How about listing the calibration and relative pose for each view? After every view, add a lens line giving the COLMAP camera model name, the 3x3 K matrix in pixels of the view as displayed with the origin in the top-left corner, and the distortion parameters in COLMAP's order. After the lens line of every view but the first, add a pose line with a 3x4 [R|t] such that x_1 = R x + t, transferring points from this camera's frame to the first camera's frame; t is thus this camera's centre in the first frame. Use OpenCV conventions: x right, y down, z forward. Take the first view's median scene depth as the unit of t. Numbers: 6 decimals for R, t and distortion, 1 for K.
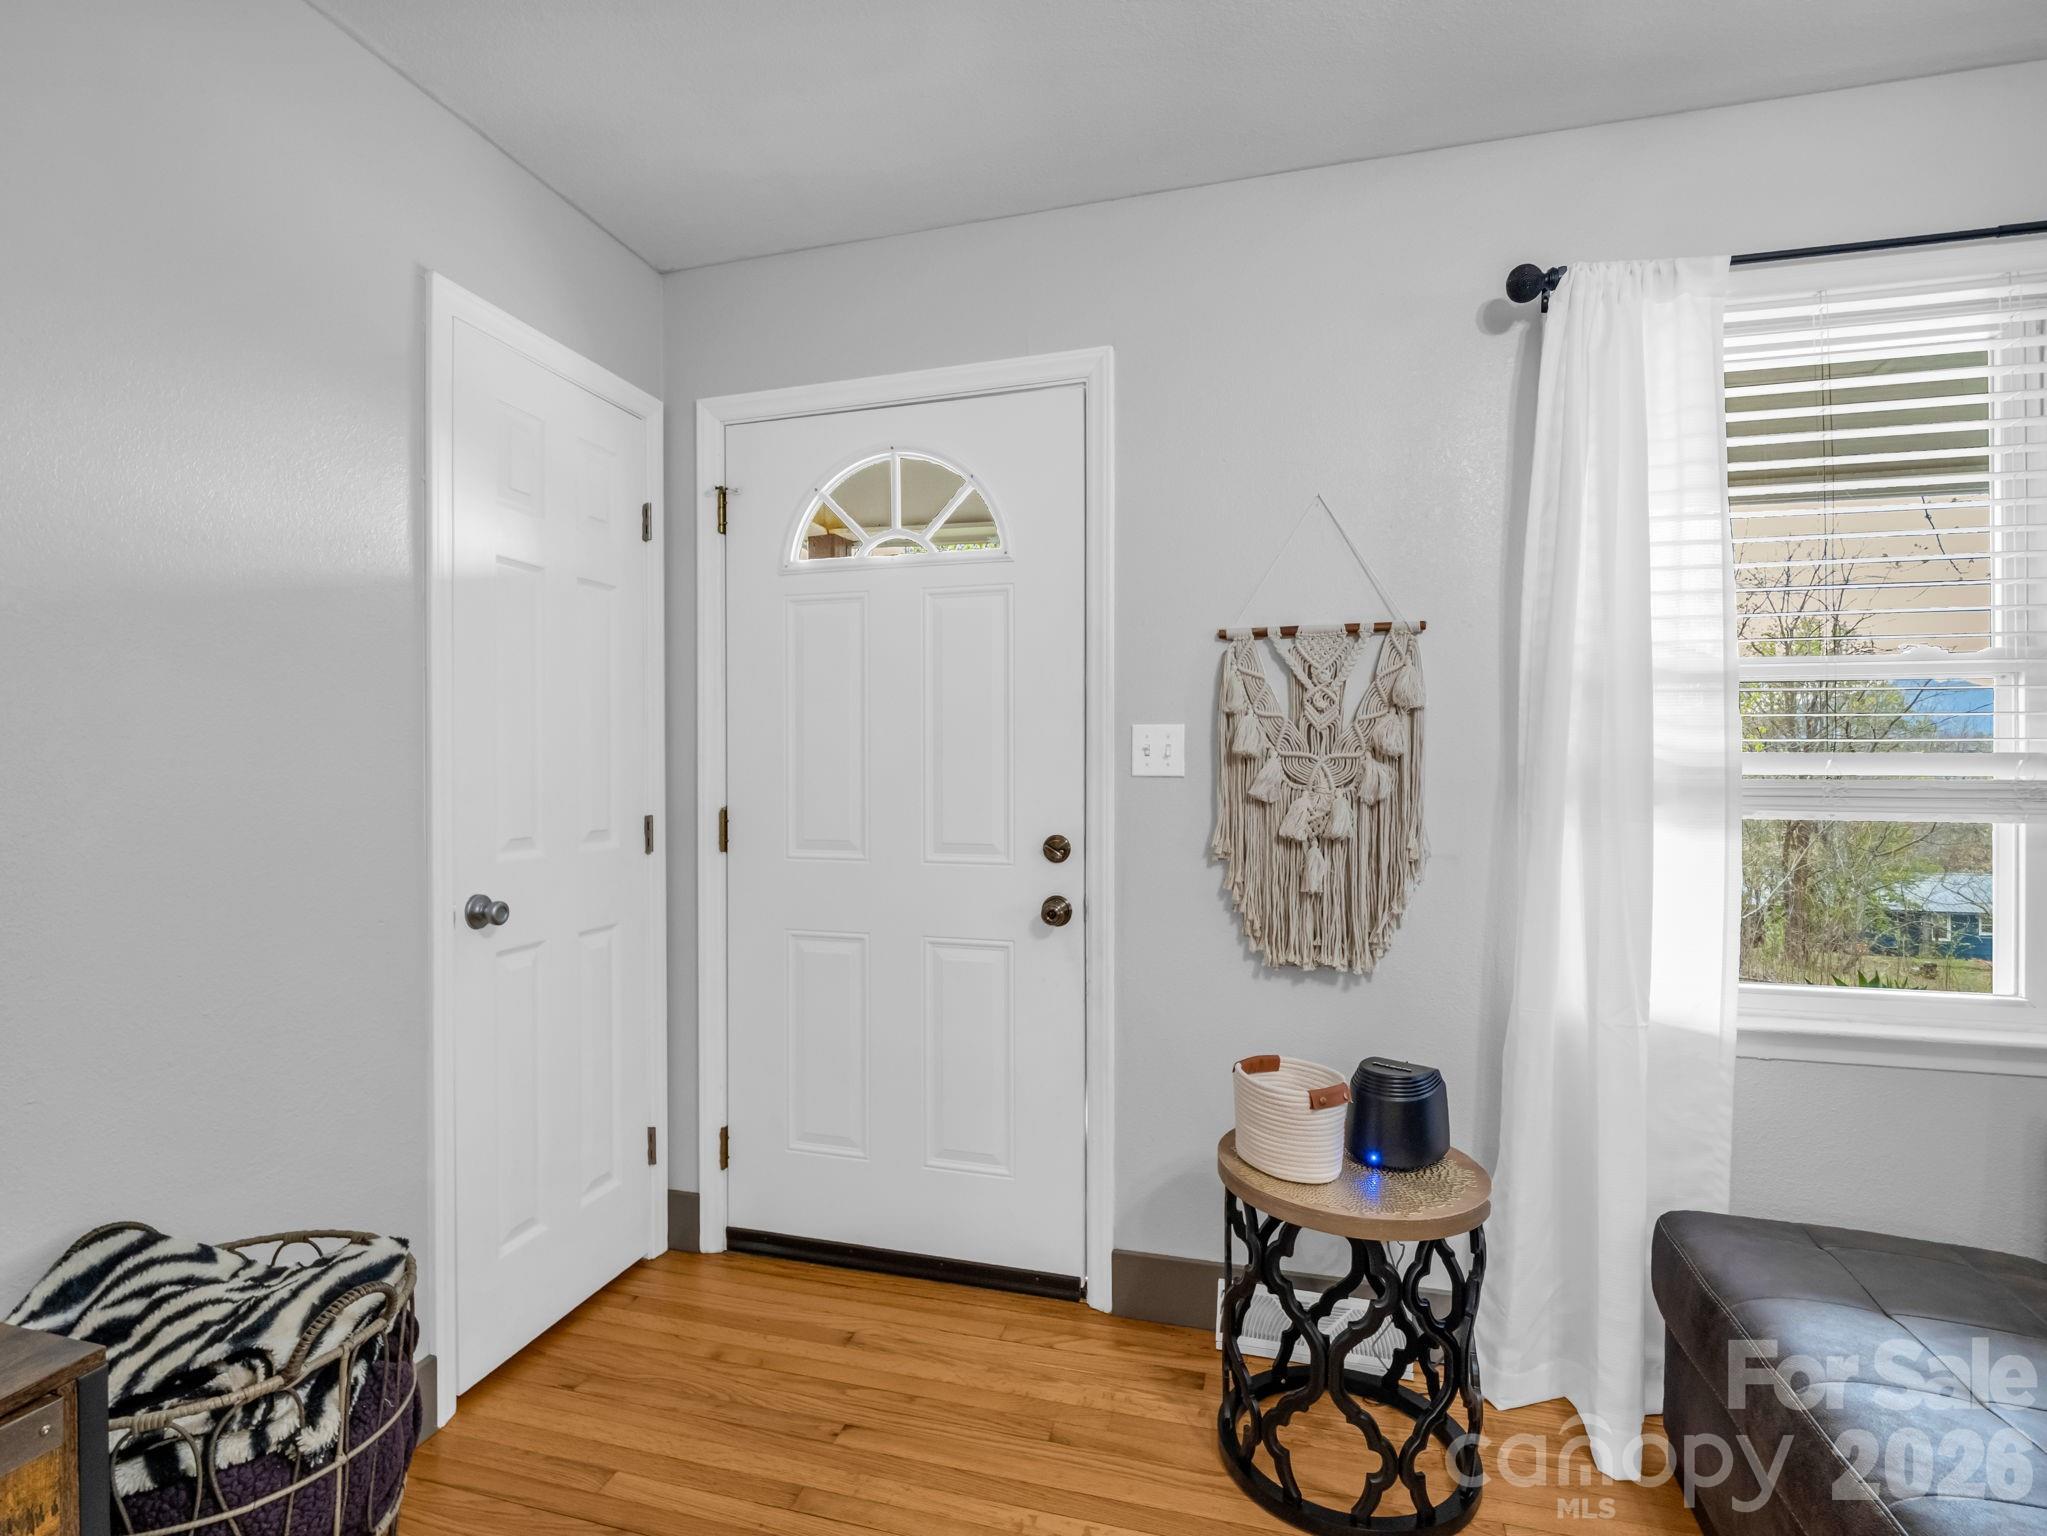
lens RADIAL K [[954.9, 0, 1025.9], [0, 954.9, 760.5], [0, 0, 1]] dist [-0.017192, -0.000109]
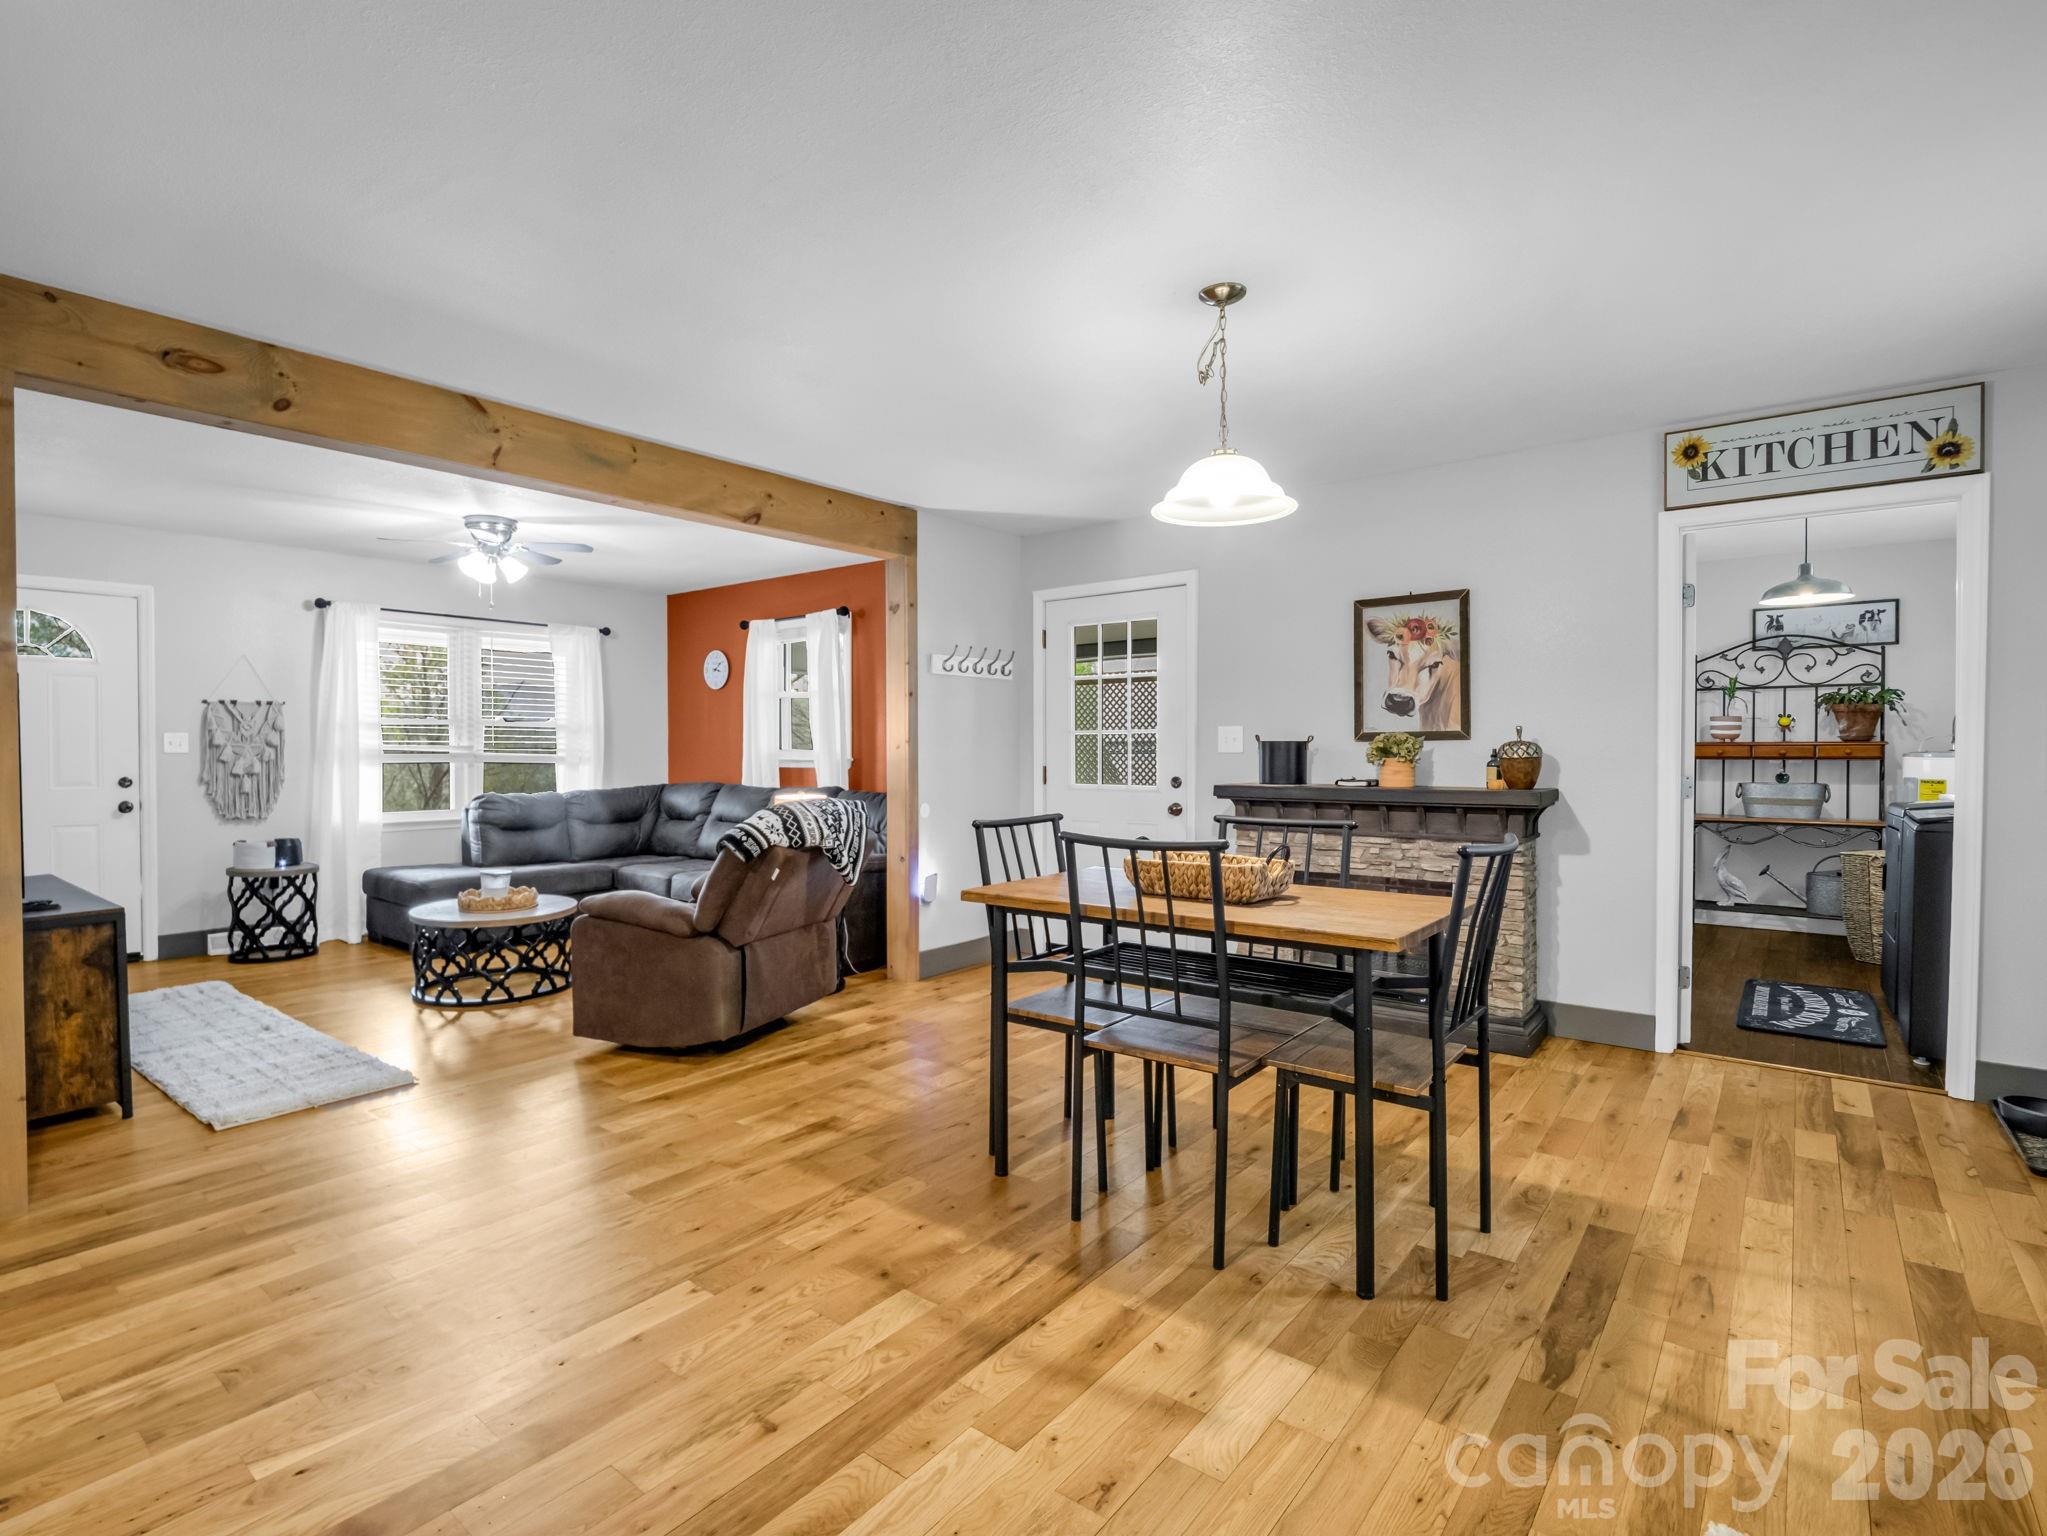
lens RADIAL K [[1050.9, 0, 1002.9], [0, 1050.9, 768.2], [0, 0, 1]] dist [-0.004638, -0.001859]
pose [[0.400568, -0.017764, 0.916095, -1.709874], [-0.005494, 0.999748, 0.021788, -0.017926], [-0.916250, -0.013761, 0.400370, -2.413924]]
